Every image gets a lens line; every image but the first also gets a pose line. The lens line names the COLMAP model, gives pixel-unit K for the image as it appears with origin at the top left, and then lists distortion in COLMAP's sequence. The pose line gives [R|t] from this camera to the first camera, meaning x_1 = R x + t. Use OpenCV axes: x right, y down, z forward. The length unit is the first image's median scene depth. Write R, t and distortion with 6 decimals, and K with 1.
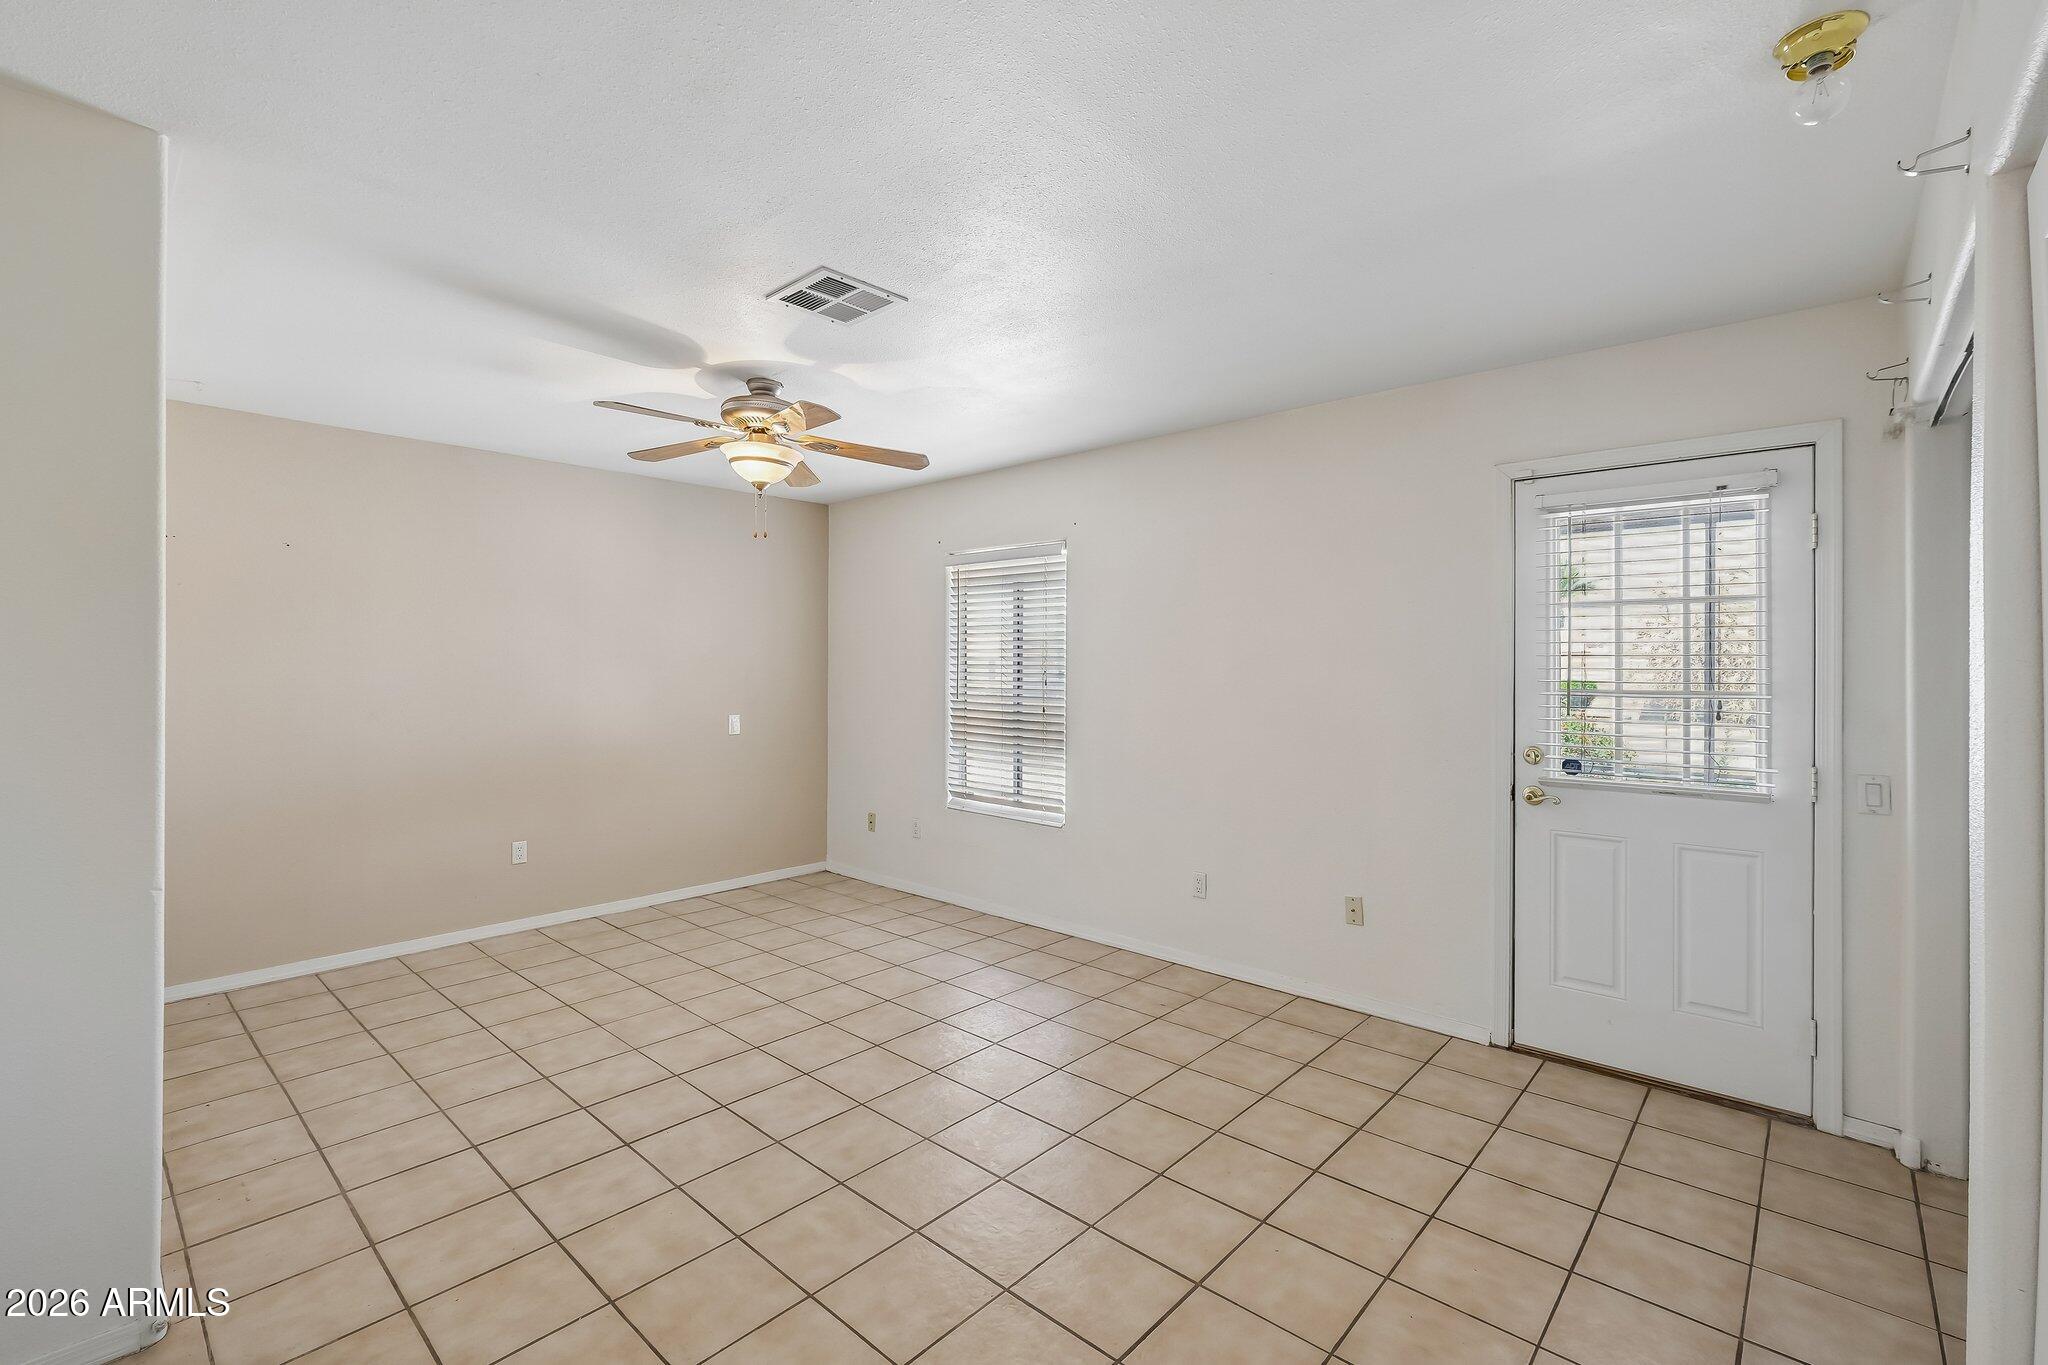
lens RADIAL K [[900.8, 0, 1021.3], [0, 900.8, 679.7], [0, 0, 1]] dist [-0.003575, 0.000545]
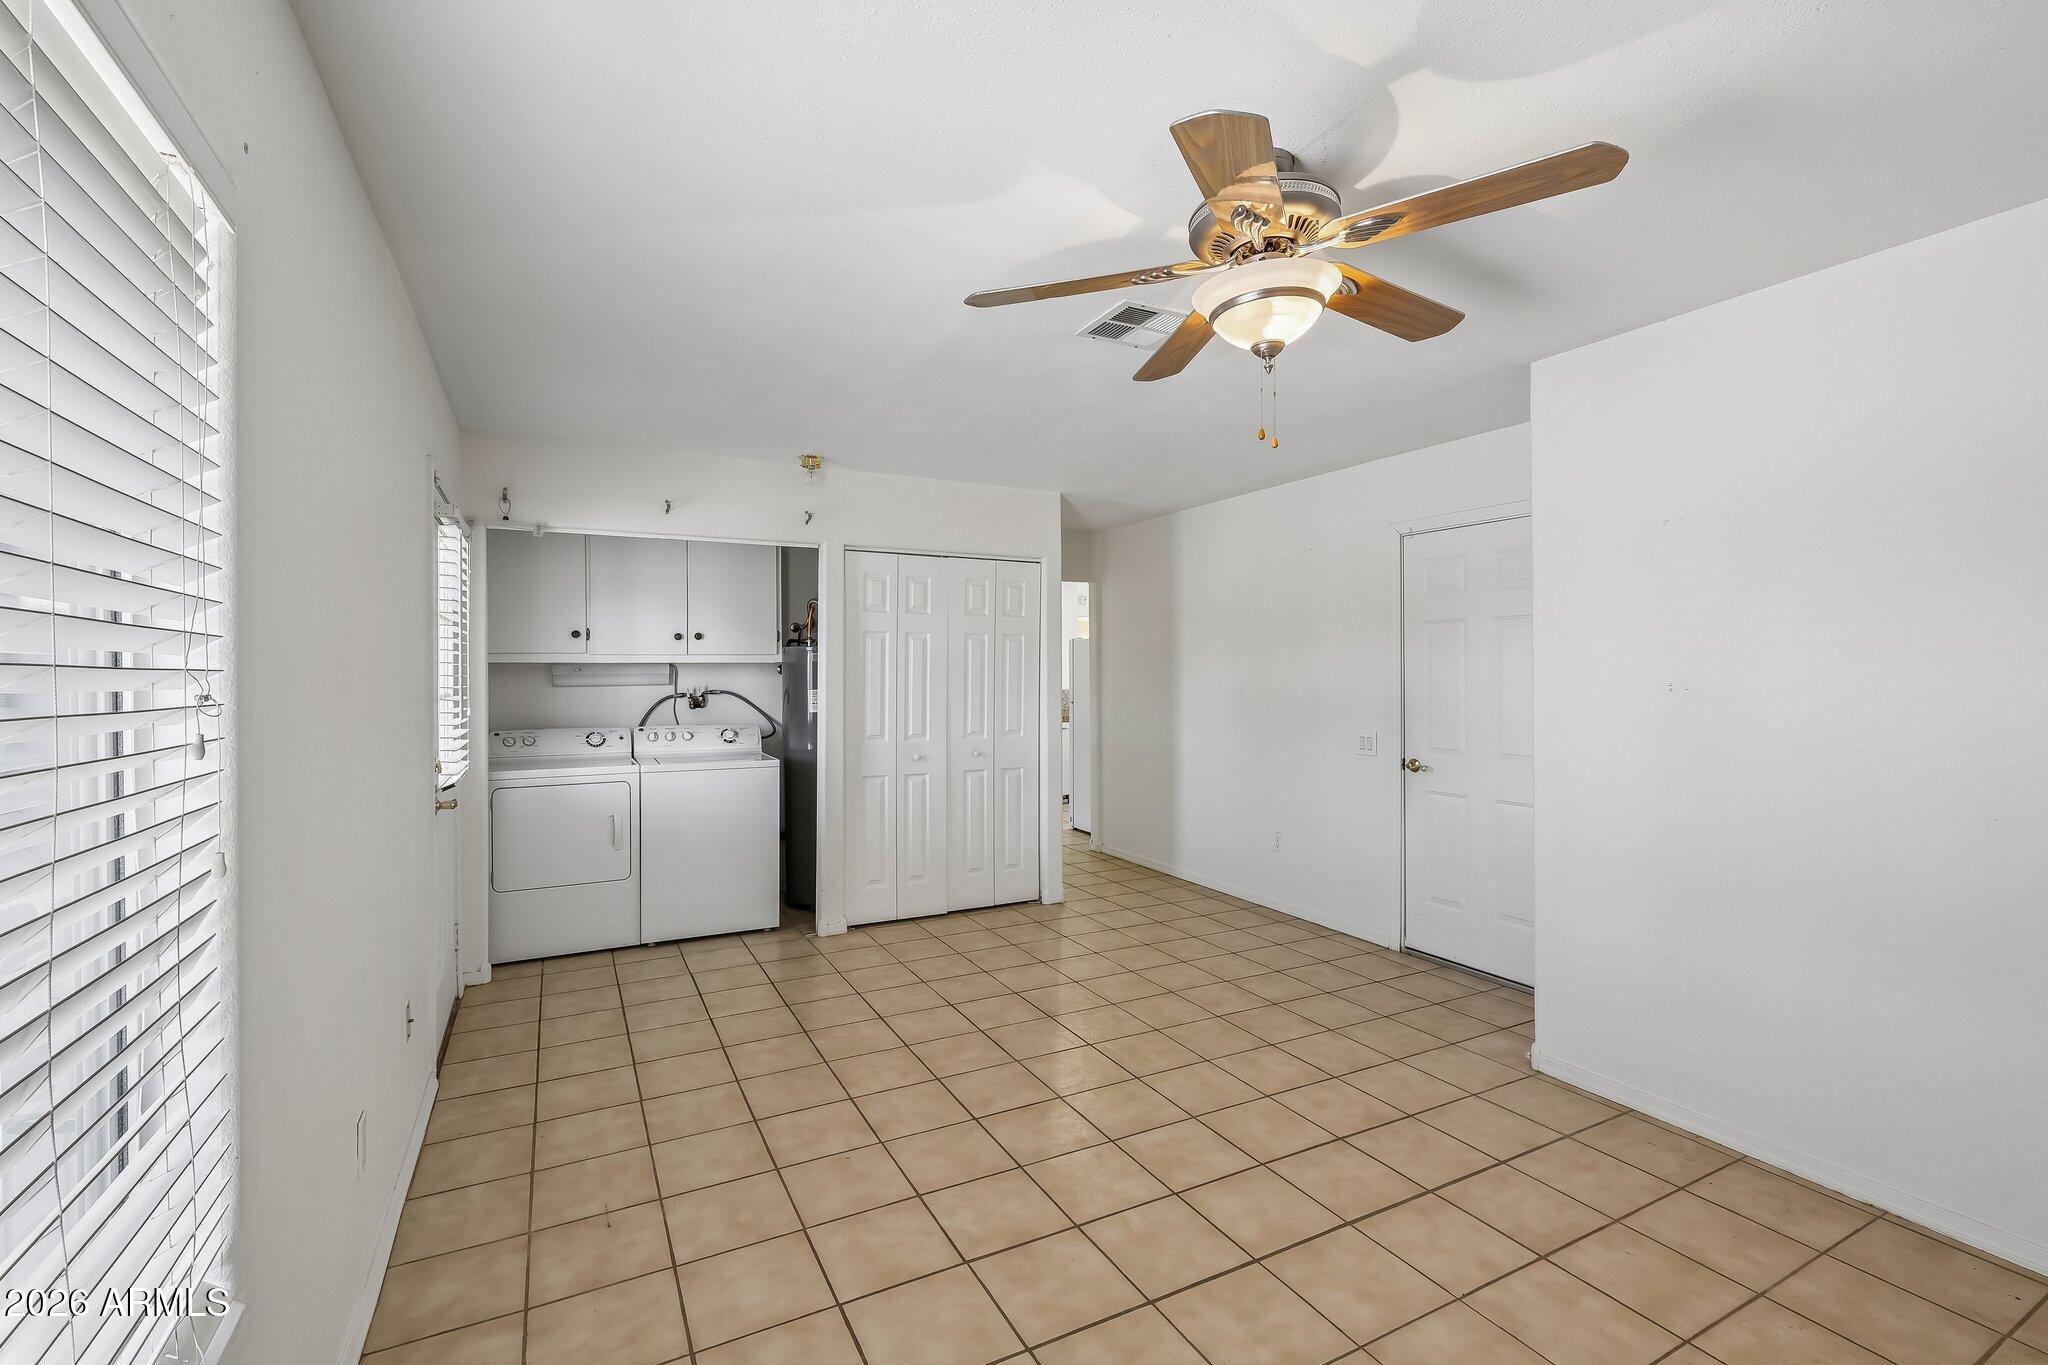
lens RADIAL K [[900.8, 0, 1021.3], [0, 900.8, 679.7], [0, 0, 1]] dist [-0.003575, 0.000545]
pose [[-0.939790, -0.003745, 0.341732, -0.417396], [0.002609, 0.999832, 0.018131, -0.026101], [-0.341743, 0.017931, -0.939622, 1.954196]]
